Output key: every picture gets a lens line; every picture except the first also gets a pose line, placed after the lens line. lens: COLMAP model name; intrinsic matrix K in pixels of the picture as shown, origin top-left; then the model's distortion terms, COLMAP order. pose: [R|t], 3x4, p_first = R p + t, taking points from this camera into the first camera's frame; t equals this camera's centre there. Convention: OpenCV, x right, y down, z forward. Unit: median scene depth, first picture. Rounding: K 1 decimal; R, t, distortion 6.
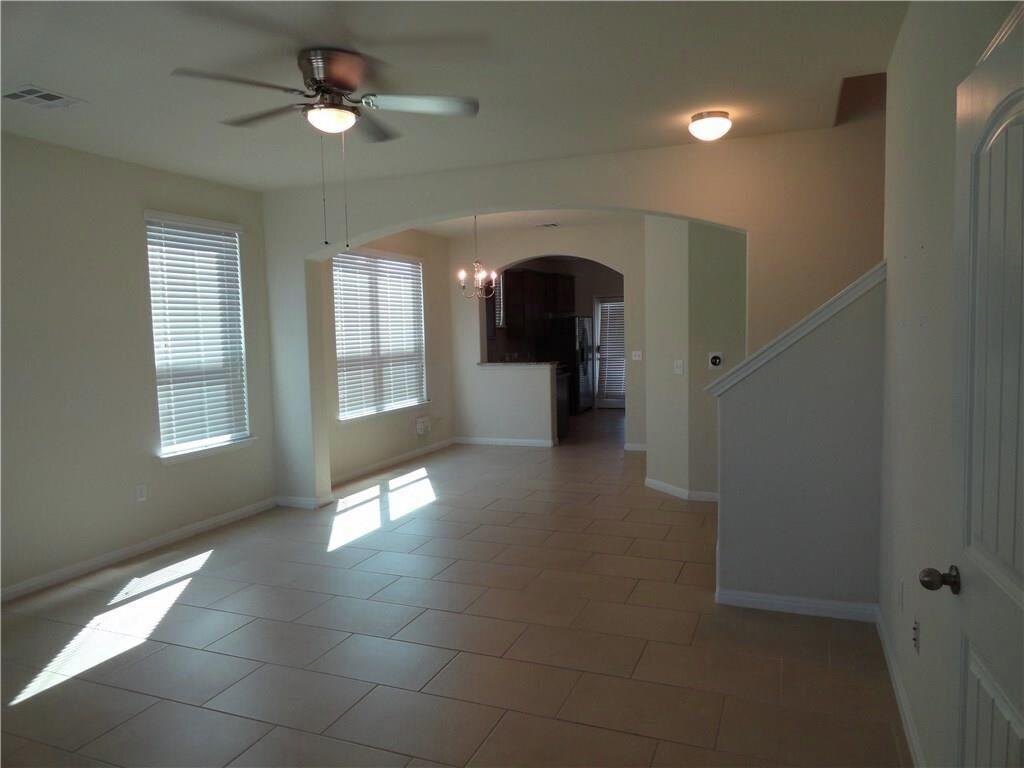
lens RADIAL K [[700.9, 0, 513.4], [0, 700.9, 382.4], [0, 0, 1]] dist [-0.003735, -0.000157]
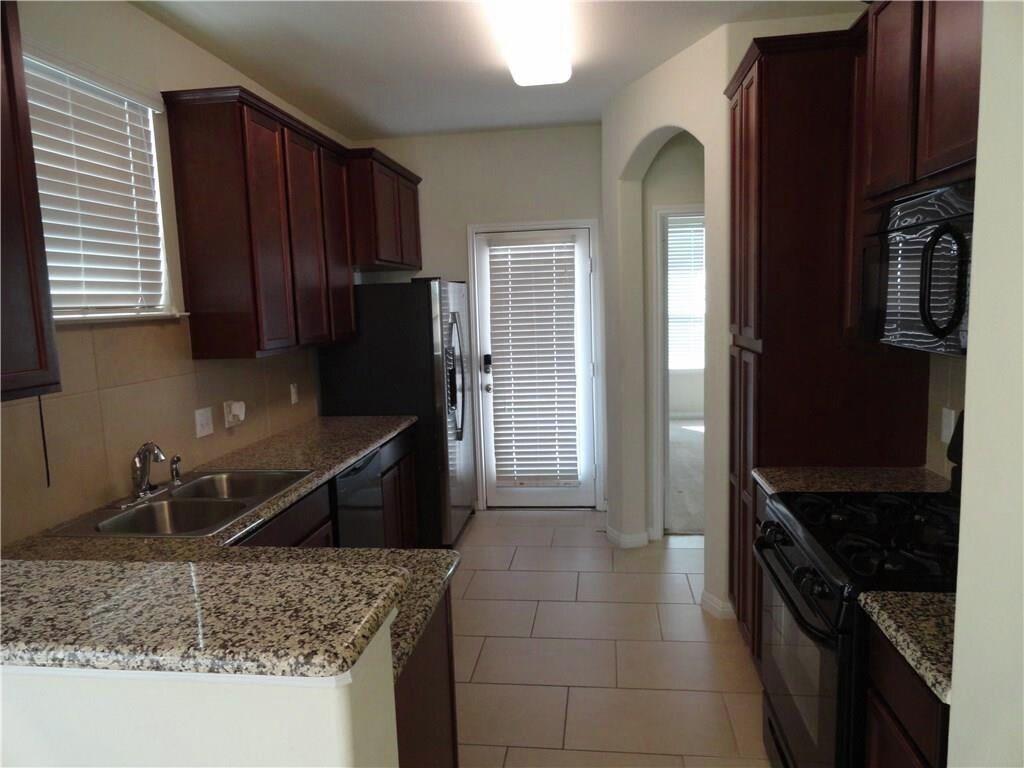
lens RADIAL K [[700.9, 0, 512.2], [0, 700.9, 384.2], [0, 0, 1]] dist [-0.003735, -0.000157]
pose [[0.967239, -0.044147, 0.250001, 0.036757], [0.035990, 0.998663, 0.037109, -0.050329], [-0.251305, -0.026895, 0.967534, 0.621611]]
